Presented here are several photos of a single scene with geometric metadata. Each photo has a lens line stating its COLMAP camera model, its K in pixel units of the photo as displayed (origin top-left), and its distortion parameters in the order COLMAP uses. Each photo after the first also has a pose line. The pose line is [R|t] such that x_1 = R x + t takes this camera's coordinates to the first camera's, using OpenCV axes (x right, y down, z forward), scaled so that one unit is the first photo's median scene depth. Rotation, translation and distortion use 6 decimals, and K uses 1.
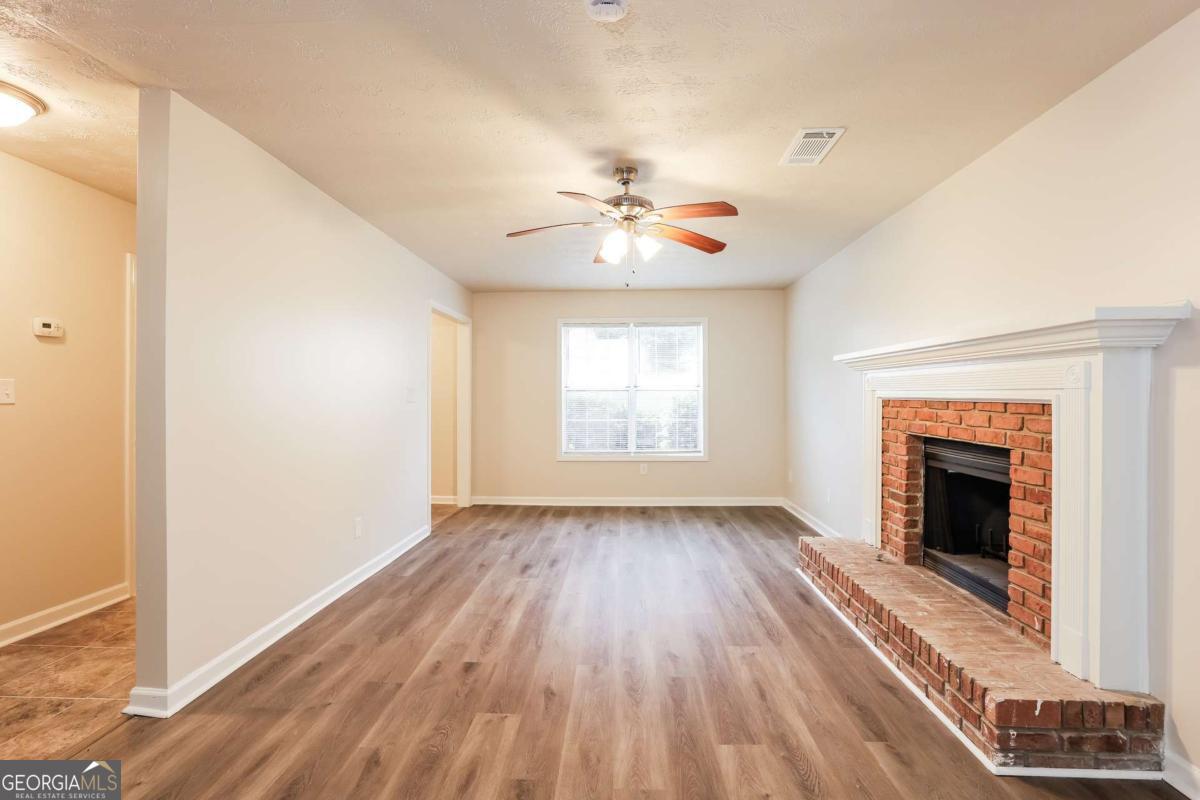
lens RADIAL K [[557.6, 0, 598.7], [0, 557.6, 403.6], [0, 0, 1]] dist [-0.042455, 0.003840]
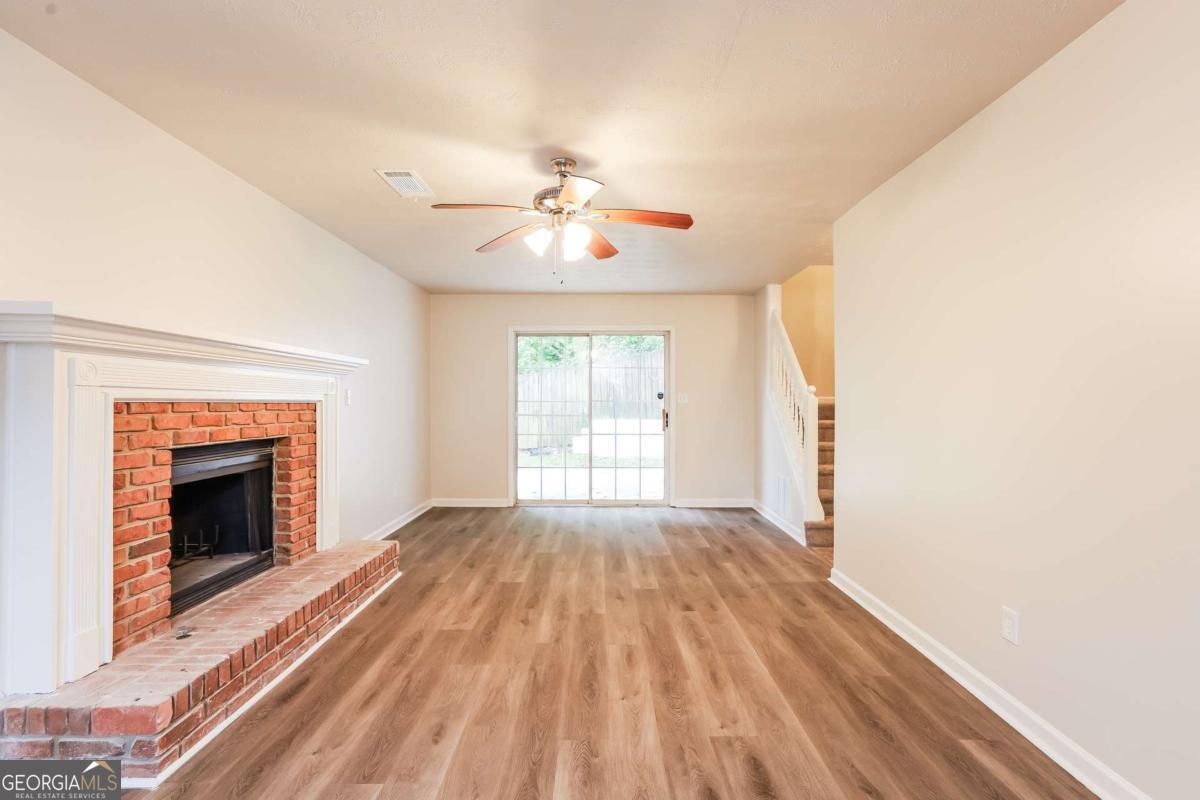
lens RADIAL K [[557.6, 0, 598.6], [0, 557.6, 395.9], [0, 0, 1]] dist [-0.042455, 0.003840]
pose [[-0.999063, -0.003161, -0.043153, 0.030345], [-0.003334, 0.999987, 0.003918, -0.023881], [0.043140, 0.004058, -0.999061, 2.127601]]
